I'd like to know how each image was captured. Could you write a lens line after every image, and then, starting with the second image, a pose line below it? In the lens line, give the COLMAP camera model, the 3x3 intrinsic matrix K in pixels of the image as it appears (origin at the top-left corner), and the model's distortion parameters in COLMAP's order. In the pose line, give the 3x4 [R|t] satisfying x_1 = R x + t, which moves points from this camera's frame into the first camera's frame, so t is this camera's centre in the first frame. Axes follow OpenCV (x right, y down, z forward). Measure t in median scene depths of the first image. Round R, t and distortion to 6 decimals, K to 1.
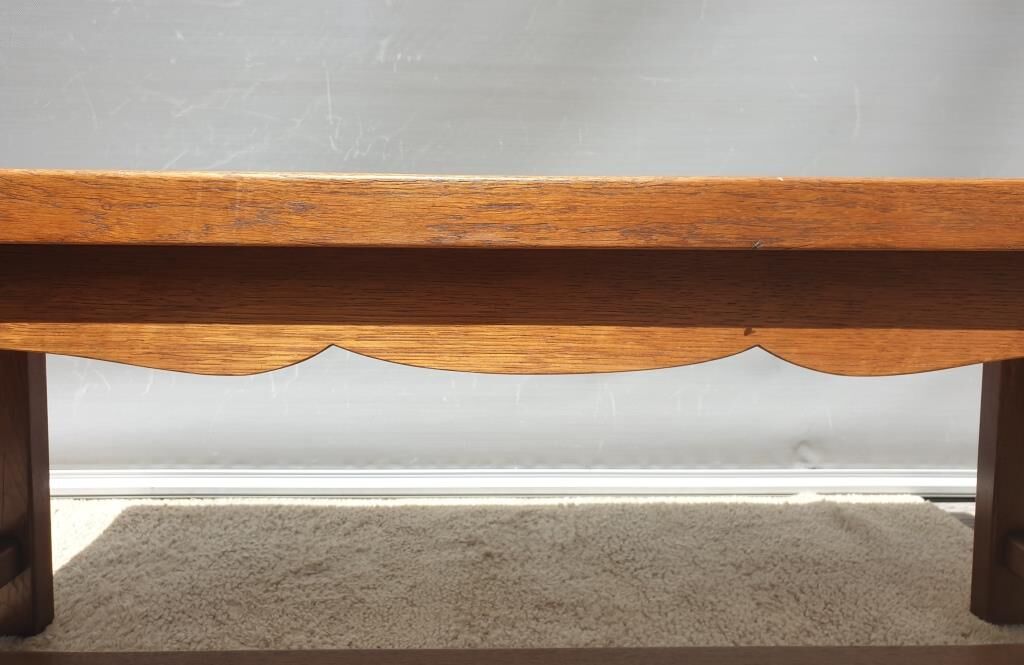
lens RADIAL K [[775.9, 0, 519.9], [0, 775.9, 247.9], [0, 0, 1]] dist [-0.002288, -0.008527]
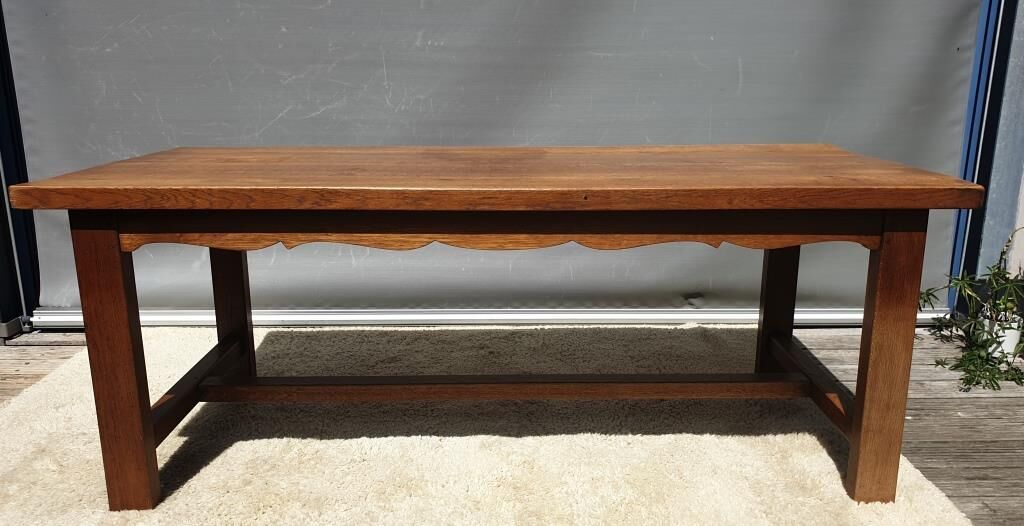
lens RADIAL K [[738.5, 0, 512.9], [0, 738.5, 262.9], [0, 0, 1]] dist [0.010149, 0.000784]
pose [[0.999812, -0.002444, -0.019259, 0.034419], [0.005822, 0.984122, 0.177400, -0.083306], [0.018519, -0.177478, 0.983950, -0.516296]]
